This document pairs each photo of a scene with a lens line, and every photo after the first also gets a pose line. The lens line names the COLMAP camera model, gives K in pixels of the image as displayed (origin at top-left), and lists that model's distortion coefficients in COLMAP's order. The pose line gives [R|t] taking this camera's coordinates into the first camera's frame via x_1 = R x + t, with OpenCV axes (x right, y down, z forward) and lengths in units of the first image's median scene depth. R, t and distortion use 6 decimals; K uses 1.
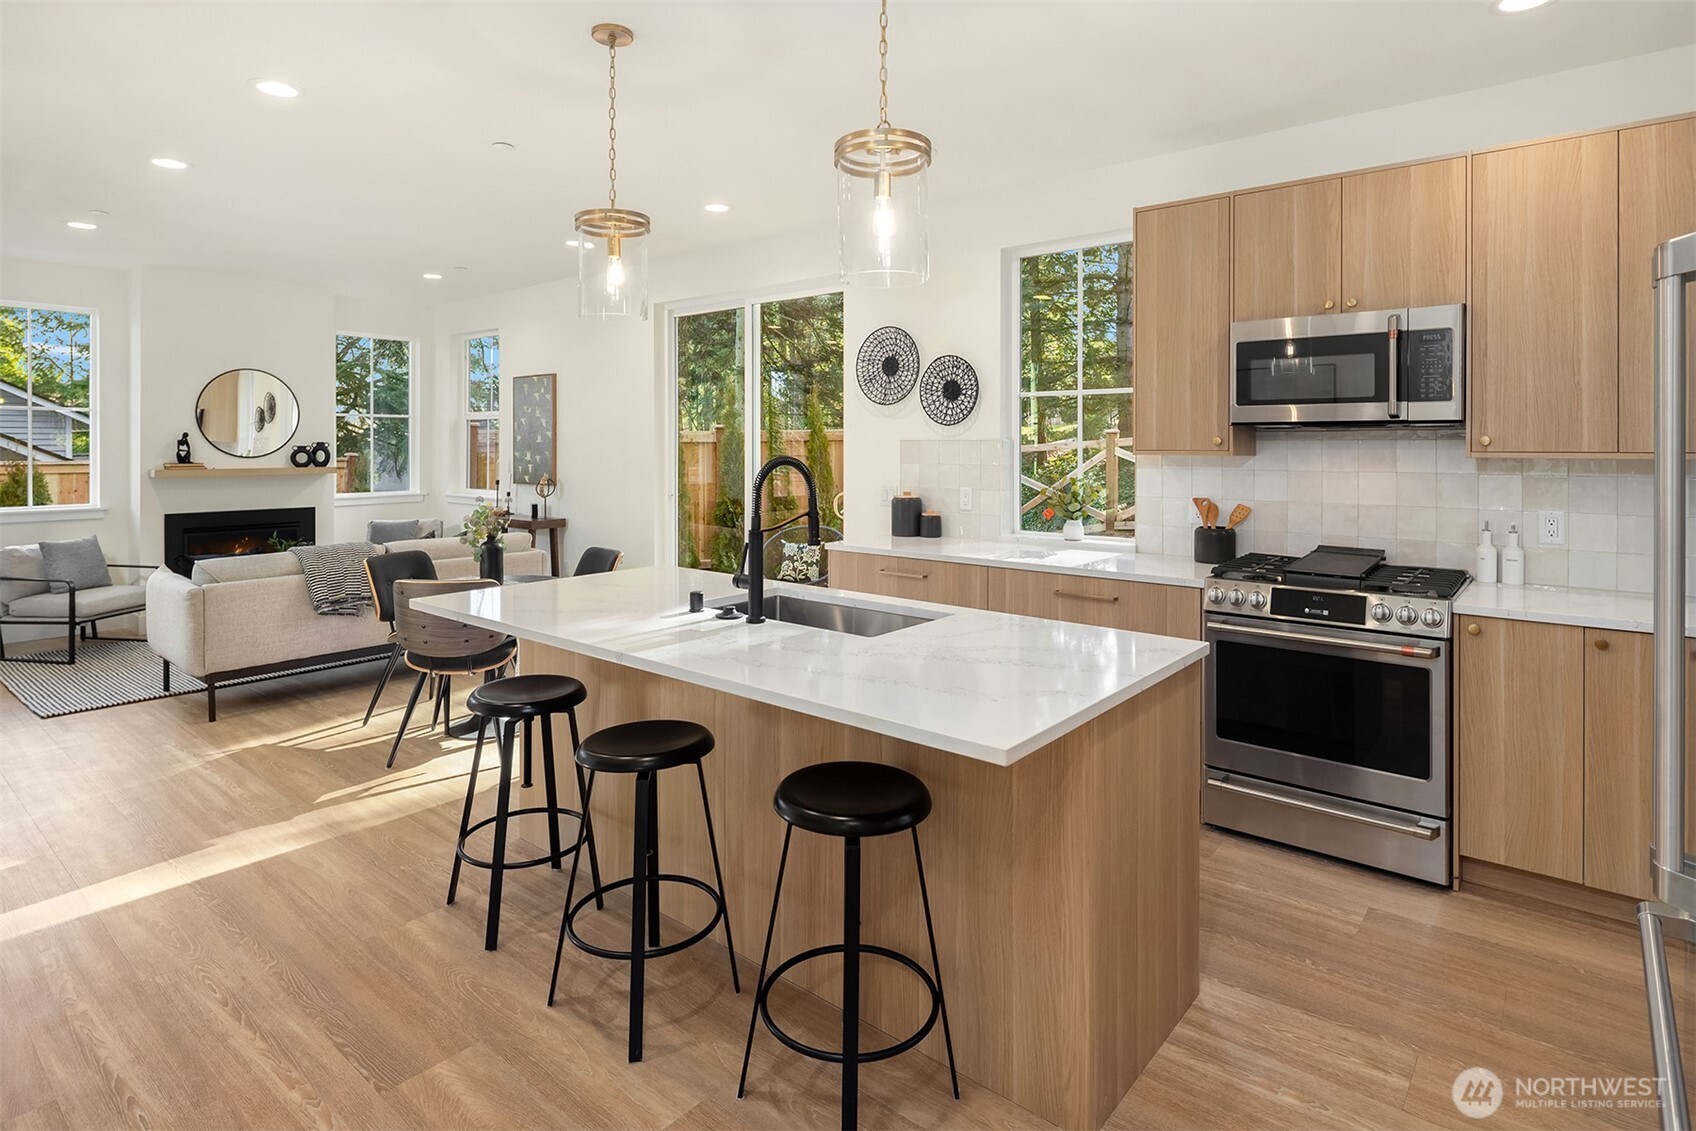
lens RADIAL K [[885.6, 0, 856.0], [0, 885.6, 443.1], [0, 0, 1]] dist [0.000979, 0.000069]
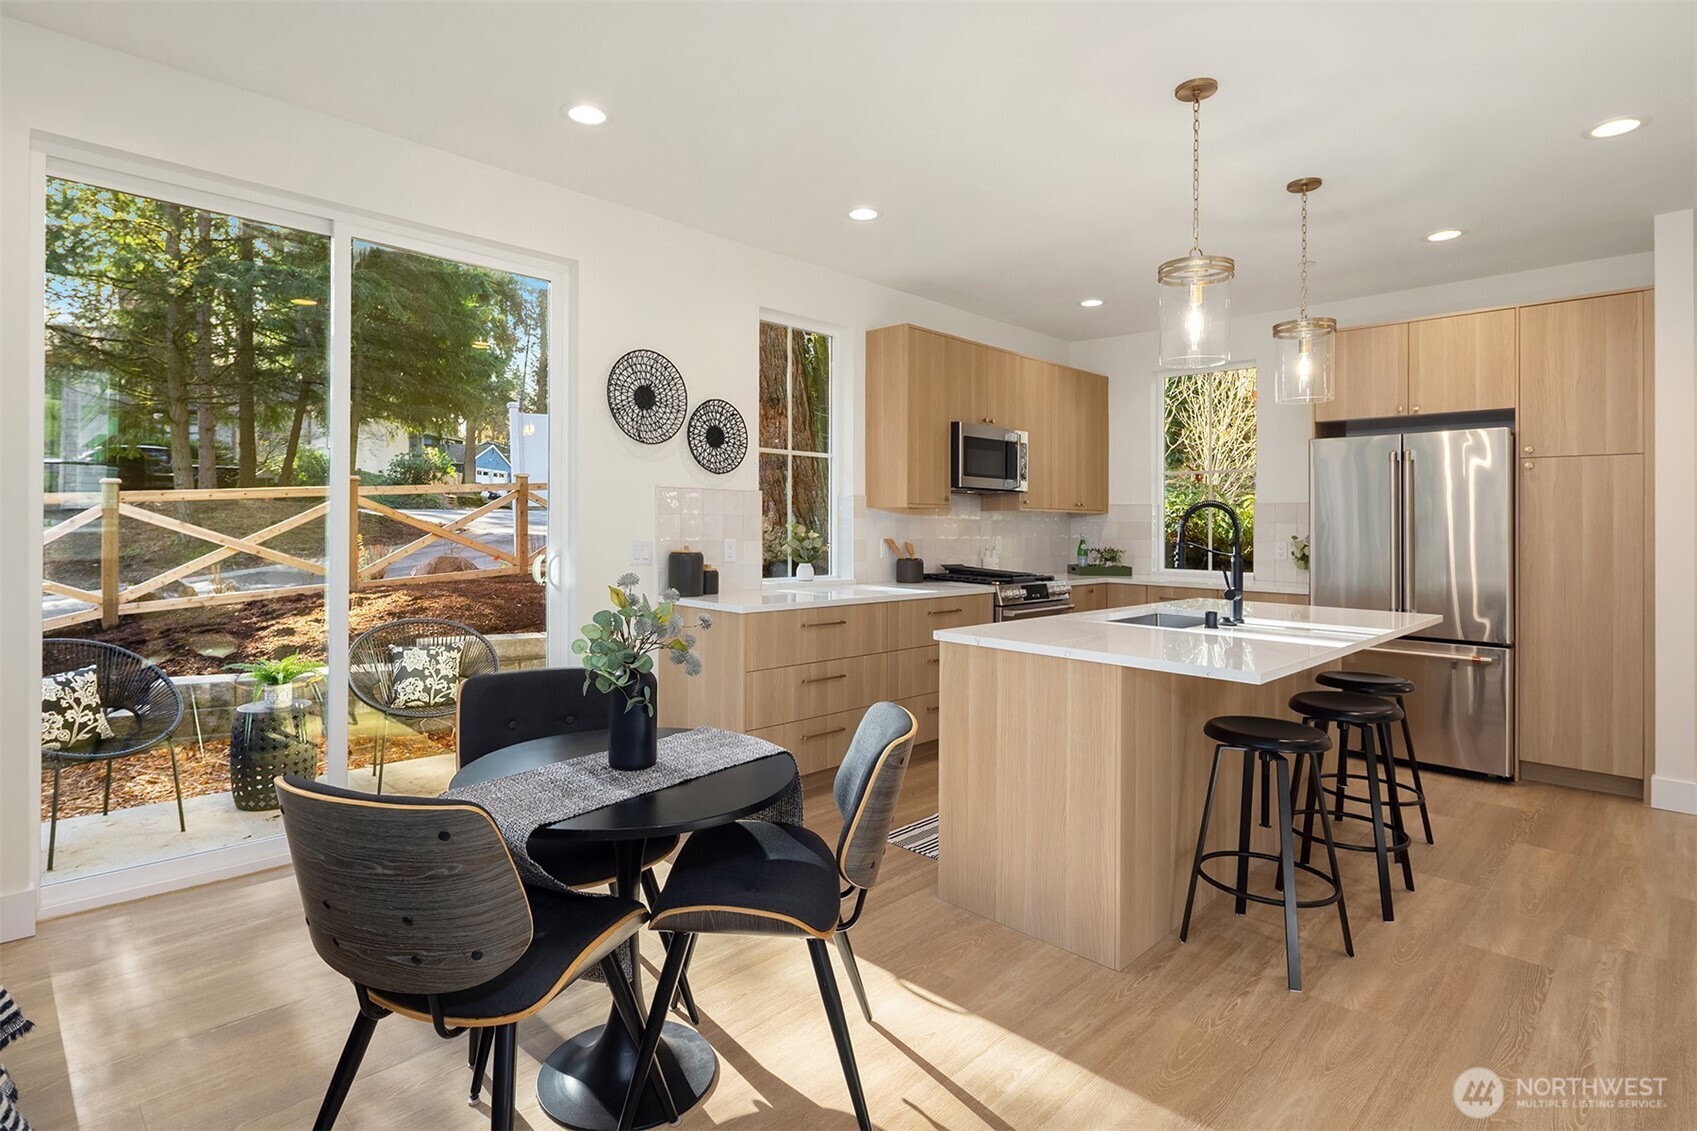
lens RADIAL K [[845.9, 0, 817.8], [0, 845.9, 509.9], [0, 0, 1]] dist [0.000263, -0.001711]
pose [[0.114356, 0.015643, 0.993317, -0.808976], [-0.012564, 0.999819, -0.014299, 0.031410], [-0.993360, -0.010845, 0.114532, 0.820026]]
